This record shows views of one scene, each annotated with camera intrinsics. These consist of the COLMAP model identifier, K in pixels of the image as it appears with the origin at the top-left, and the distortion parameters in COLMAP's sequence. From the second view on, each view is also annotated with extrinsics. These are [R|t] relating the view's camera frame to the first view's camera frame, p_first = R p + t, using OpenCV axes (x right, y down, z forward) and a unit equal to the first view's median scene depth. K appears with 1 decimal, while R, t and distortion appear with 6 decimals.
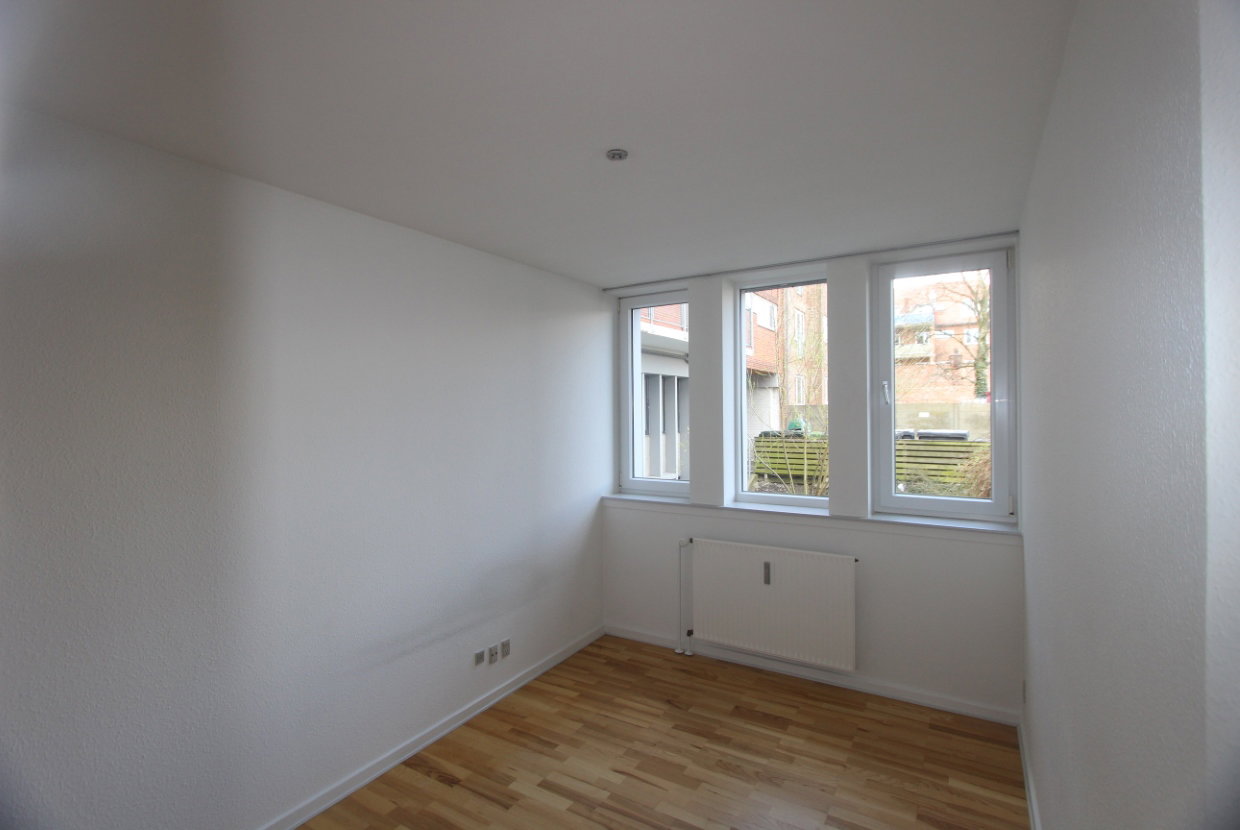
lens RADIAL K [[578.6, 0, 622.5], [0, 578.6, 407.6], [0, 0, 1]] dist [-0.000170, 0.000128]
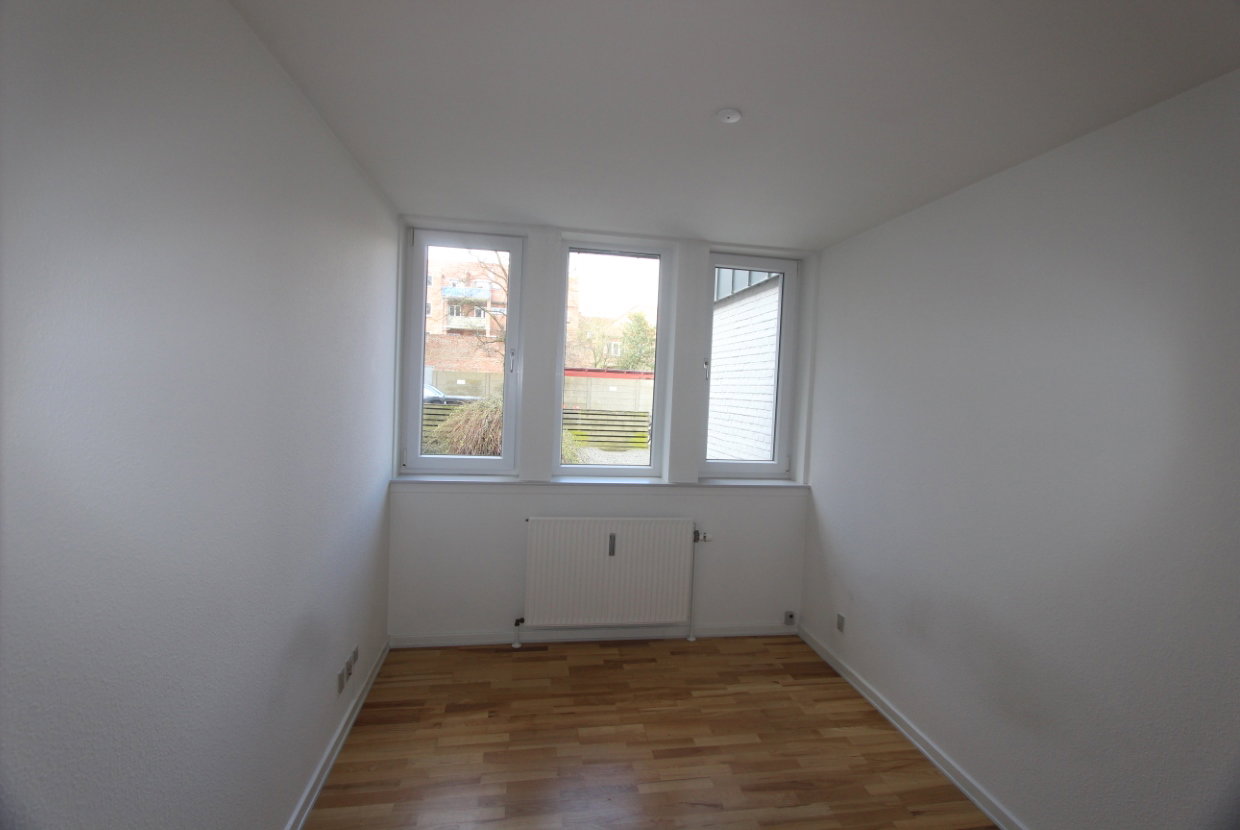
lens RADIAL K [[578.6, 0, 622.5], [0, 578.6, 407.6], [0, 0, 1]] dist [-0.000170, 0.000128]
pose [[0.753345, 0.011775, 0.657521, -0.369309], [-0.050142, 0.997958, 0.039577, 0.007622], [-0.655712, -0.062785, 0.752396, 0.231318]]
